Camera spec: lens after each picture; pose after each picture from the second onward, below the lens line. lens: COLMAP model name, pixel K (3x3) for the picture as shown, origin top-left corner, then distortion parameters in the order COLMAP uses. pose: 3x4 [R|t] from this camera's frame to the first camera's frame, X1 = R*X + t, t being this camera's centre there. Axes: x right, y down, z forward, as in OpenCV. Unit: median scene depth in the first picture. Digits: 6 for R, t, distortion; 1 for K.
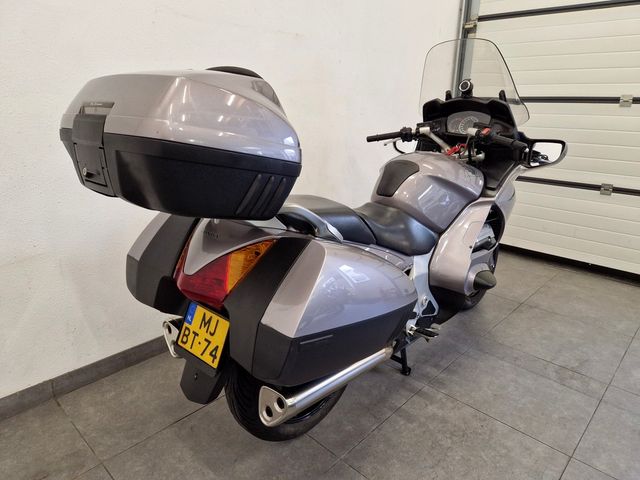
lens RADIAL K [[431.6, 0, 316.6], [0, 431.6, 241.7], [0, 0, 1]] dist [0.045485, -0.034379]
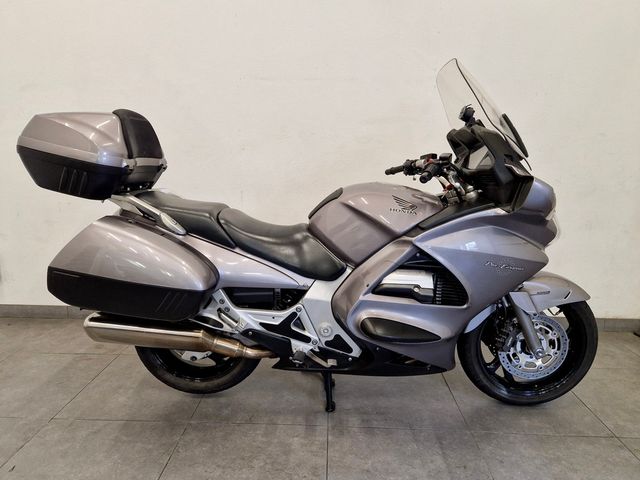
lens RADIAL K [[431.6, 0, 315.6], [0, 431.6, 238.7], [0, 0, 1]] dist [0.045485, -0.034379]
pose [[0.656128, 0.138988, -0.741740, 0.893141], [-0.230659, 0.972791, -0.021753, -0.035462], [0.718535, 0.185362, 0.670335, 0.290851]]
